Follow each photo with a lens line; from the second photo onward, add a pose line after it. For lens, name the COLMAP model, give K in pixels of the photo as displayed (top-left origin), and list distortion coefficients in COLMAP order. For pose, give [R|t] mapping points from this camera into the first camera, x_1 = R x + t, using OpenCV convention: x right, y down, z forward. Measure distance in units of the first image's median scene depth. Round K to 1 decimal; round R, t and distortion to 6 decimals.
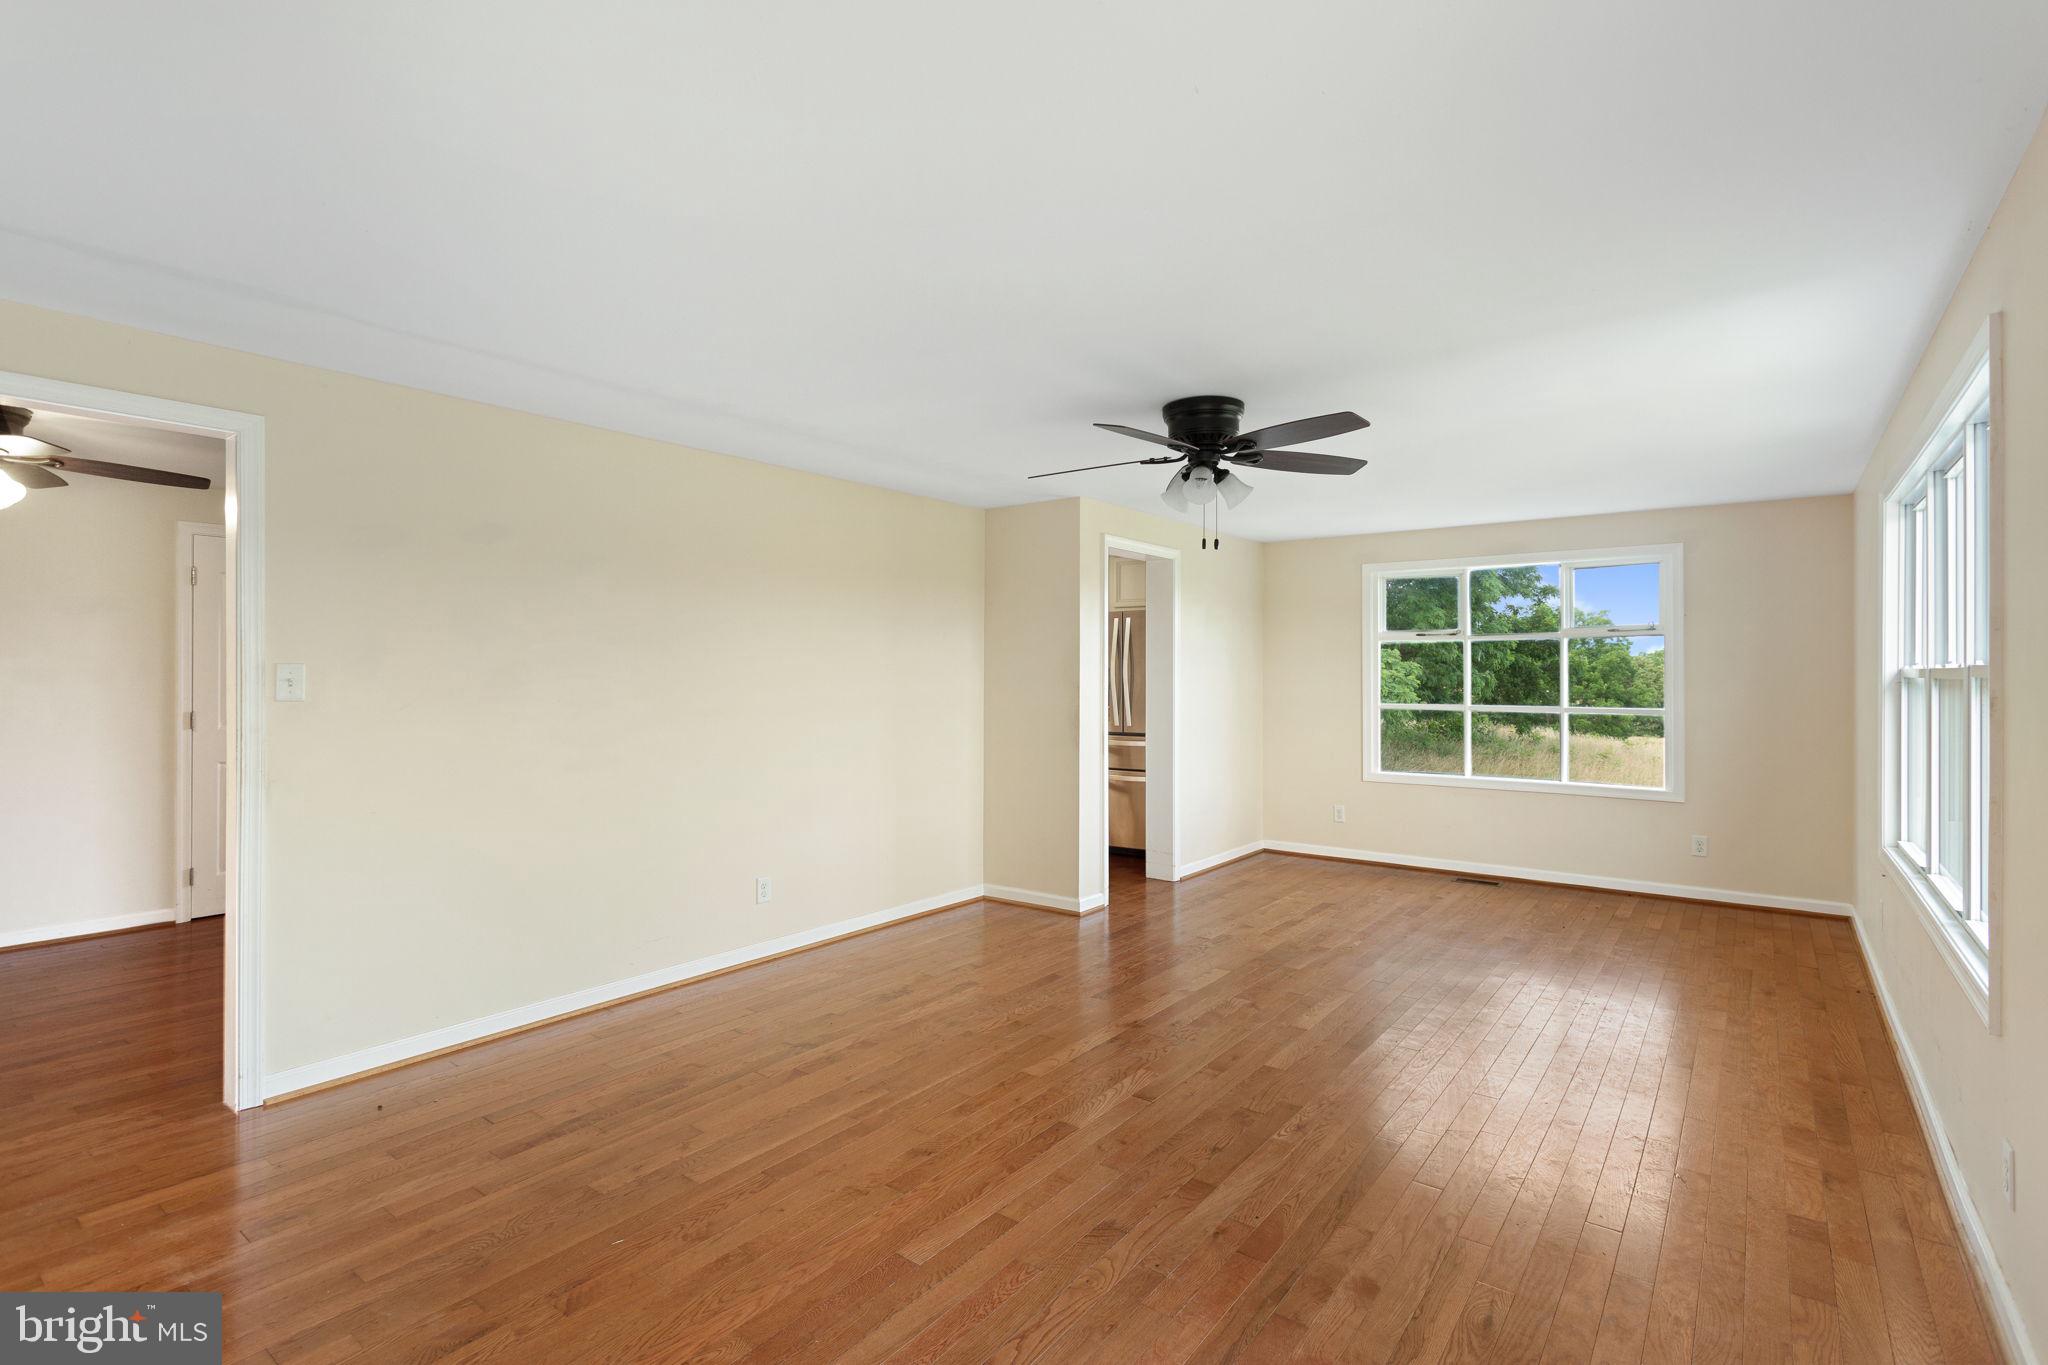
lens RADIAL K [[965.1, 0, 1024.0], [0, 965.1, 682.5], [0, 0, 1]] dist [-0.000992, 0.000031]
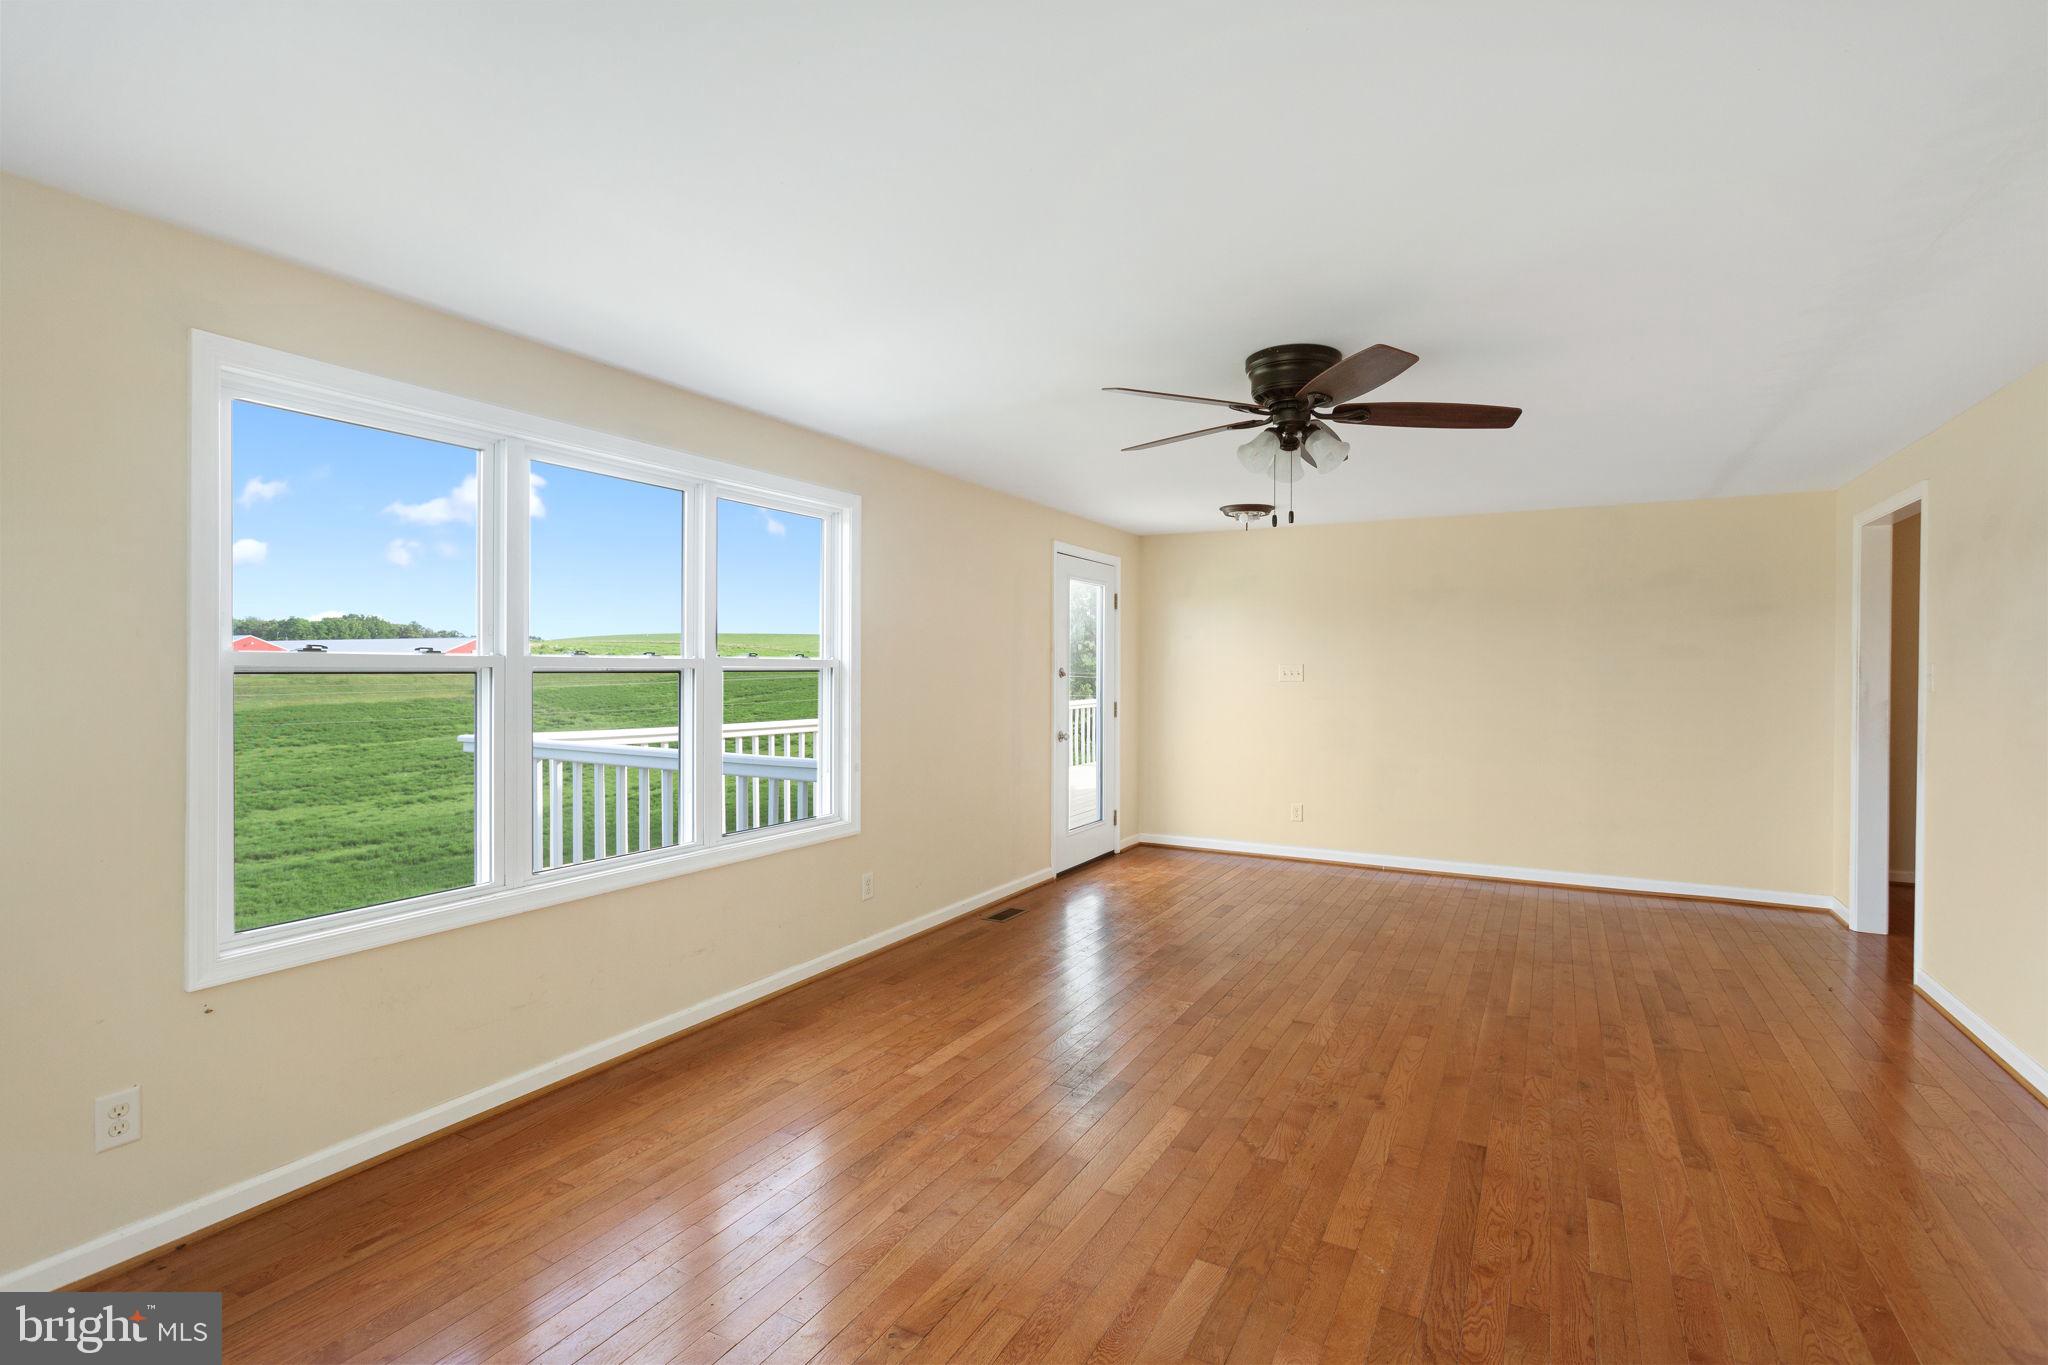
lens RADIAL K [[965.1, 0, 1024.0], [0, 965.1, 682.5], [0, 0, 1]] dist [-0.000992, 0.000031]
pose [[-0.987888, 0.000160, -0.155169, 0.516395], [-0.003042, 0.999787, 0.020397, -0.010618], [0.155139, 0.020622, -0.987677, 1.684806]]
